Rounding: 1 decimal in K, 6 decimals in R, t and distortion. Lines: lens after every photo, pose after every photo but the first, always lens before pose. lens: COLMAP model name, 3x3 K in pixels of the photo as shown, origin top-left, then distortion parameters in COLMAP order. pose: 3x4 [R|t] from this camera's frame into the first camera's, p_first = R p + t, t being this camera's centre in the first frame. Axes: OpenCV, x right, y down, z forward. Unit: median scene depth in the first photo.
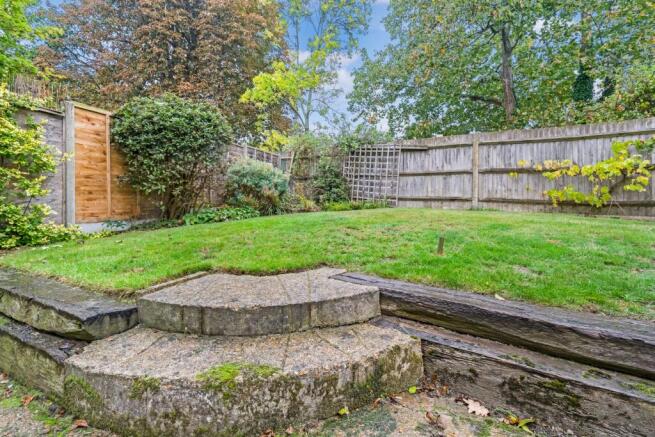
lens RADIAL K [[298.0, 0, 338.6], [0, 298.0, 197.4], [0, 0, 1]] dist [-0.003753, 0.001074]
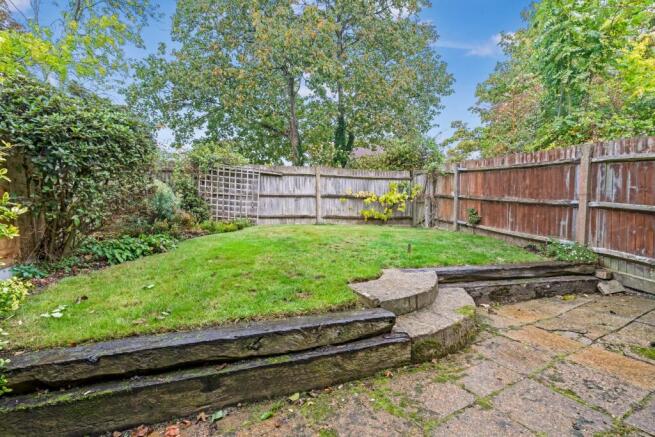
lens RADIAL K [[298.0, 0, 325.3], [0, 298.0, 218.2], [0, 0, 1]] dist [-0.003753, 0.001074]
pose [[0.691769, -0.028024, 0.721575, -0.477298], [0.005452, 0.999421, 0.033588, -0.030524], [-0.722098, -0.019301, 0.691521, 0.046223]]
